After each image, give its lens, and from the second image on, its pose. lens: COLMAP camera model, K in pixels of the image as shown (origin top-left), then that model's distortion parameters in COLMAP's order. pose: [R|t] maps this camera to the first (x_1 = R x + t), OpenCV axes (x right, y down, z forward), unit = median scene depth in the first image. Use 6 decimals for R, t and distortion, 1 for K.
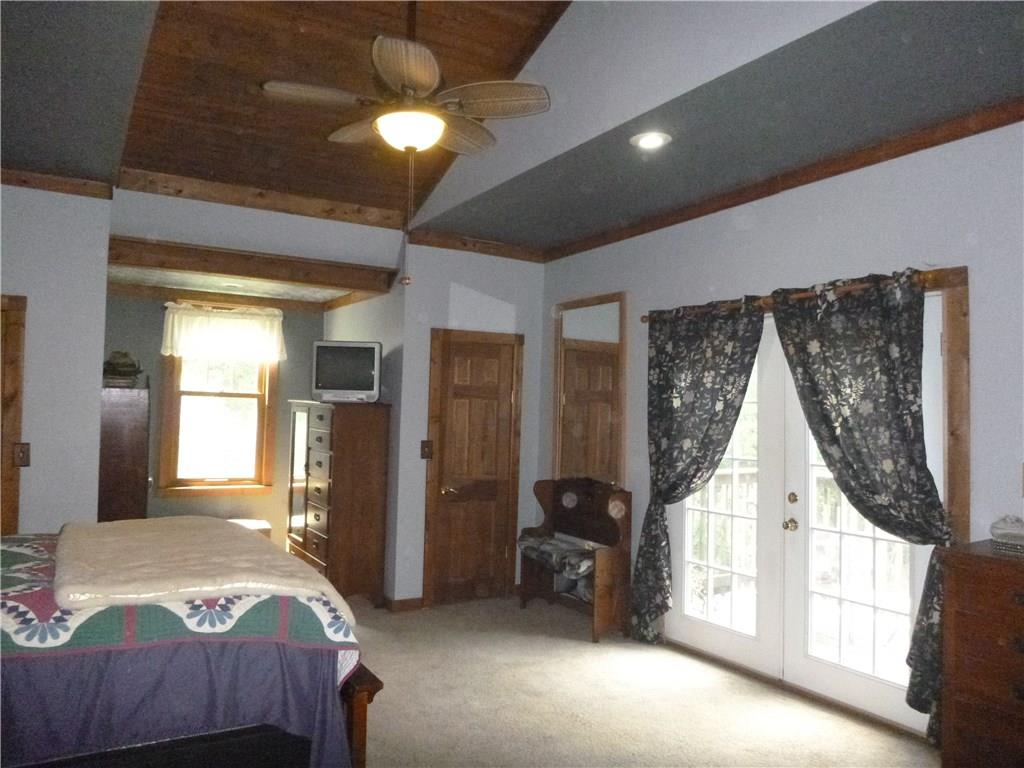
lens RADIAL K [[749.8, 0, 510.0], [0, 749.8, 379.2], [0, 0, 1]] dist [-0.020358, -0.009881]
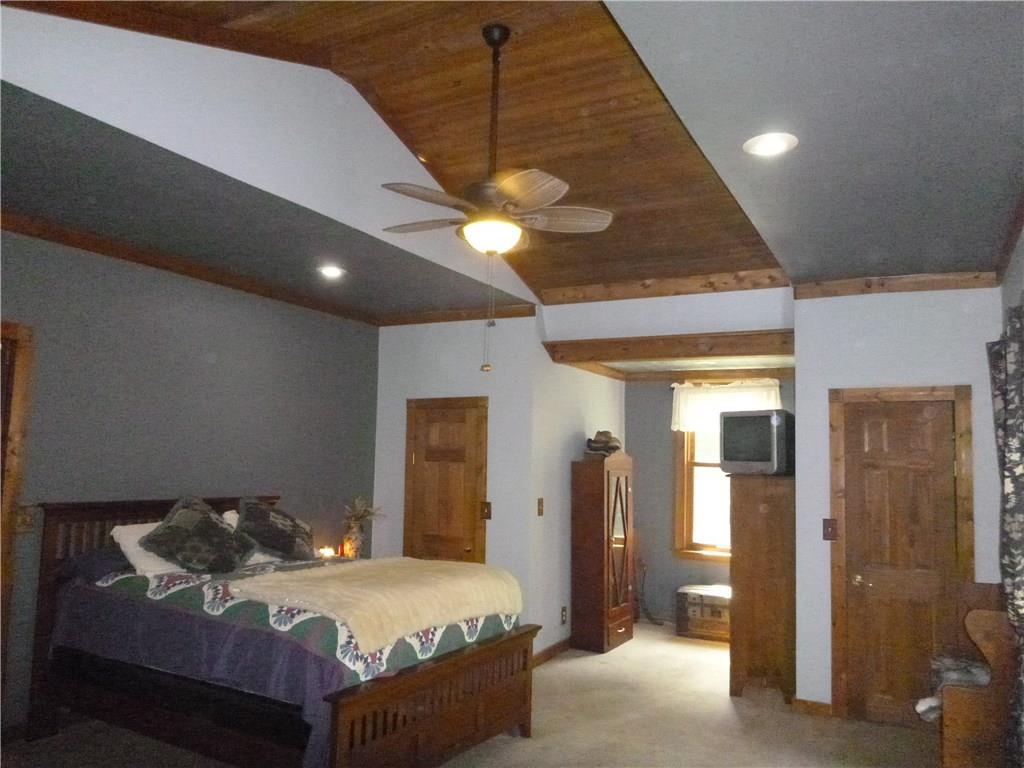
lens RADIAL K [[749.8, 0, 511.7], [0, 749.8, 382.5], [0, 0, 1]] dist [-0.020358, -0.009881]
pose [[0.534200, -0.091433, -0.840399, 0.545047], [0.018389, 0.995155, -0.096581, 0.000849], [0.845158, 0.036140, 0.533293, 0.276653]]
